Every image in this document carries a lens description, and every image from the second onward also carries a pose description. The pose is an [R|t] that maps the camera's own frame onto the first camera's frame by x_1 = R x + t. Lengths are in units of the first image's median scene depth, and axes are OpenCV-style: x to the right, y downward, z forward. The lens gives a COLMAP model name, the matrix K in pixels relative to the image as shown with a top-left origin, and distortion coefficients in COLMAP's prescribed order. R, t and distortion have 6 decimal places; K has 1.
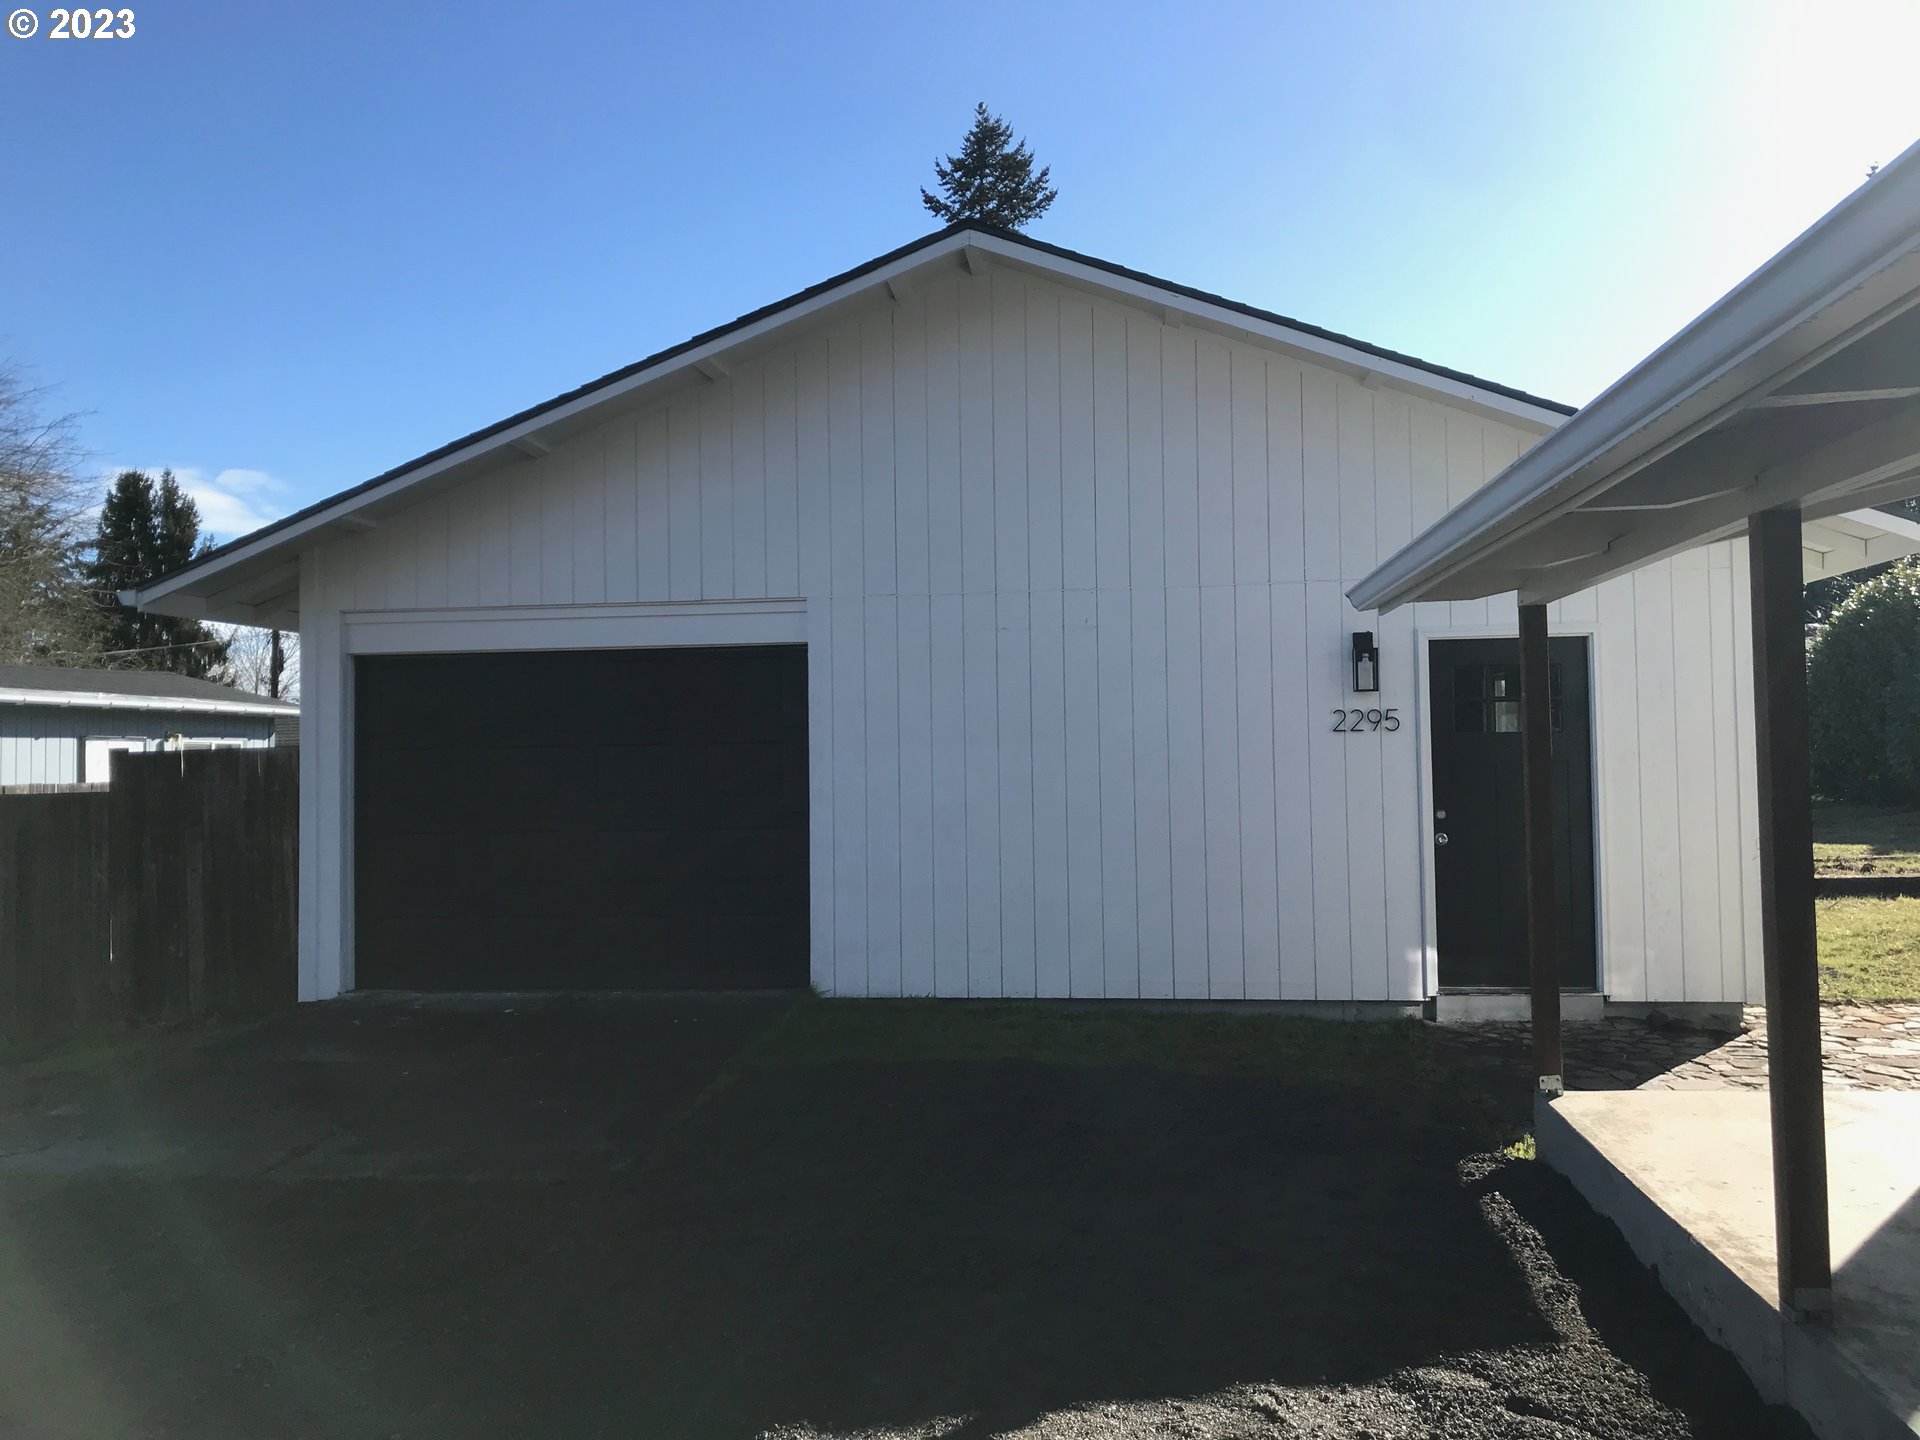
lens RADIAL K [[1566.0, 0, 960.1], [0, 1566.0, 686.2], [0, 0, 1]] dist [0.001252, -0.171188]
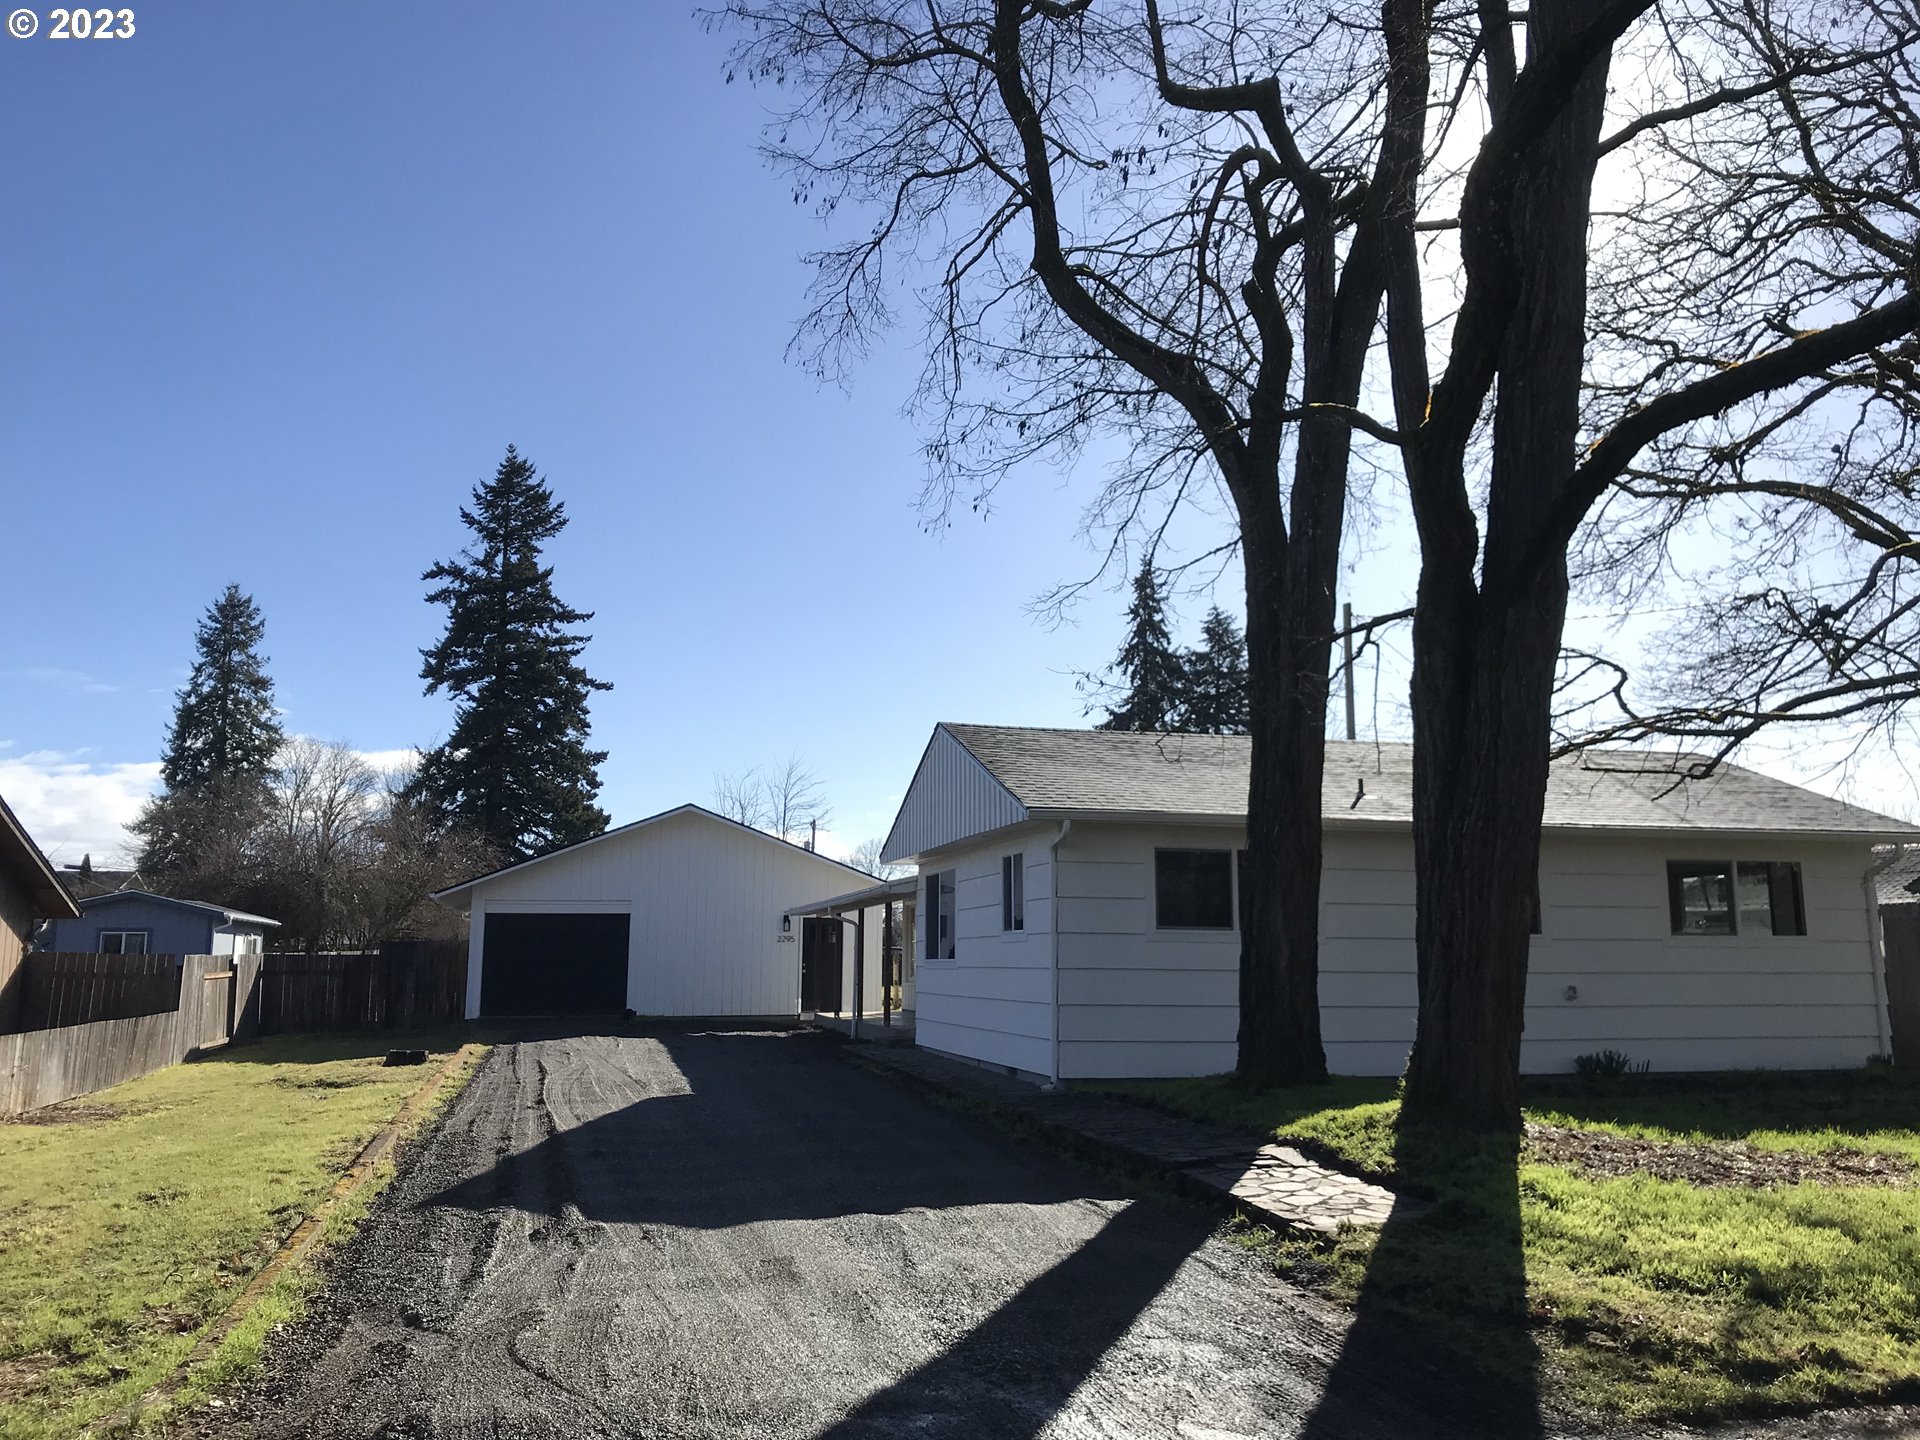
lens RADIAL K [[1599.7, 0, 915.0], [0, 1599.7, 715.8], [0, 0, 1]] dist [0.010536, -0.007667]
pose [[0.943897, 0.067832, 0.323200, -0.084682], [-0.030926, 0.992533, -0.117989, -0.007886], [-0.328790, 0.101374, 0.938947, -0.322829]]
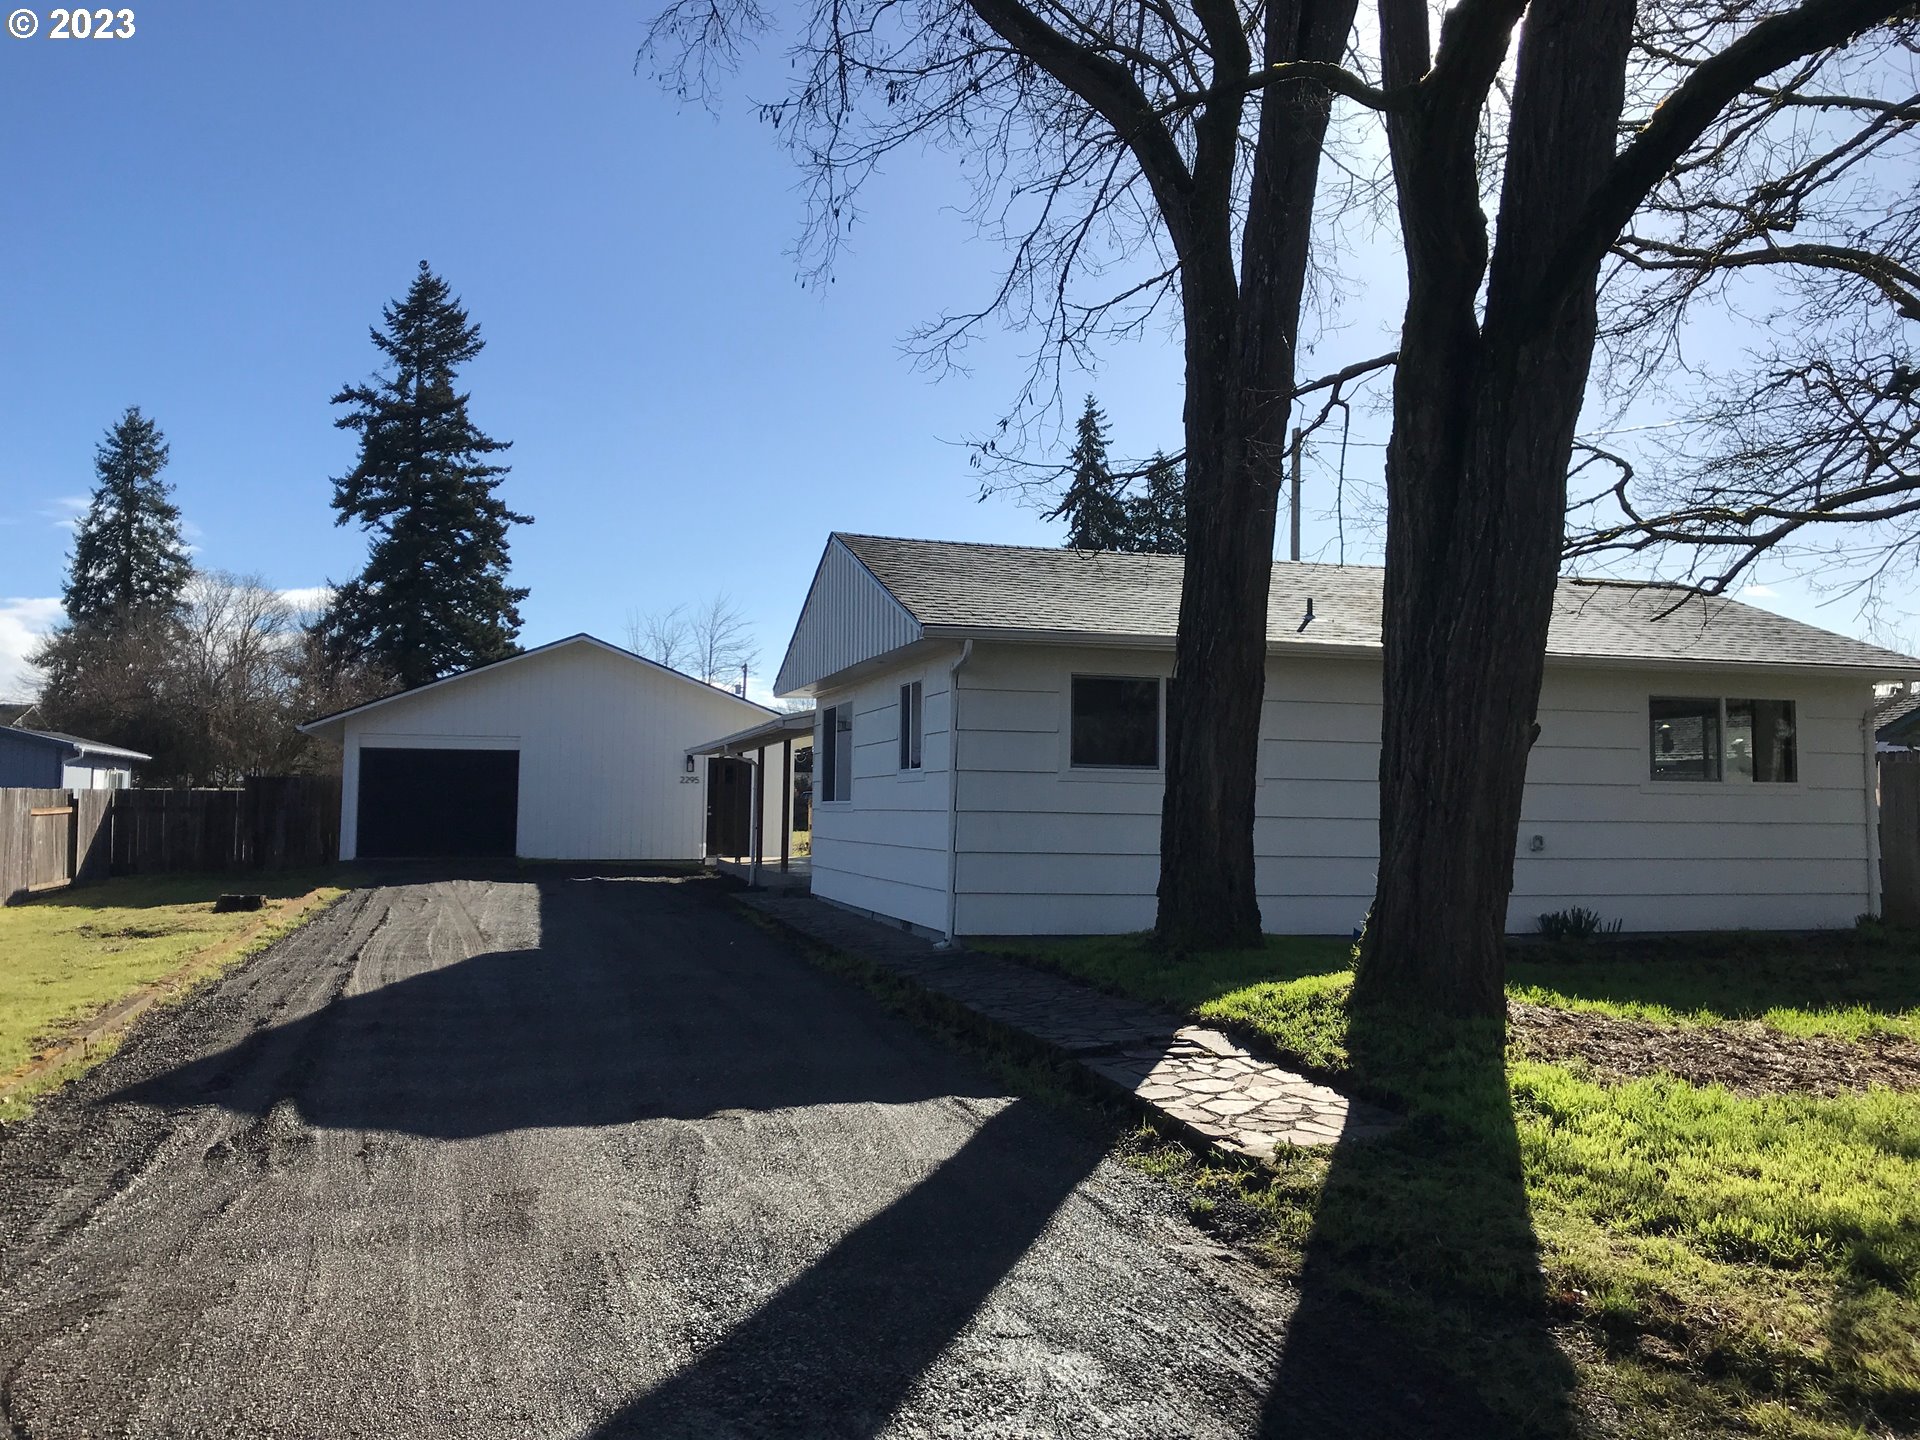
lens RADIAL K [[1599.7, 0, 915.0], [0, 1599.7, 715.8], [0, 0, 1]] dist [0.010536, -0.007667]
pose [[0.930165, 0.048197, 0.363964, -0.068747], [-0.042194, 0.998811, -0.024433, -0.006508], [-0.364709, 0.007369, 0.931093, -0.297425]]
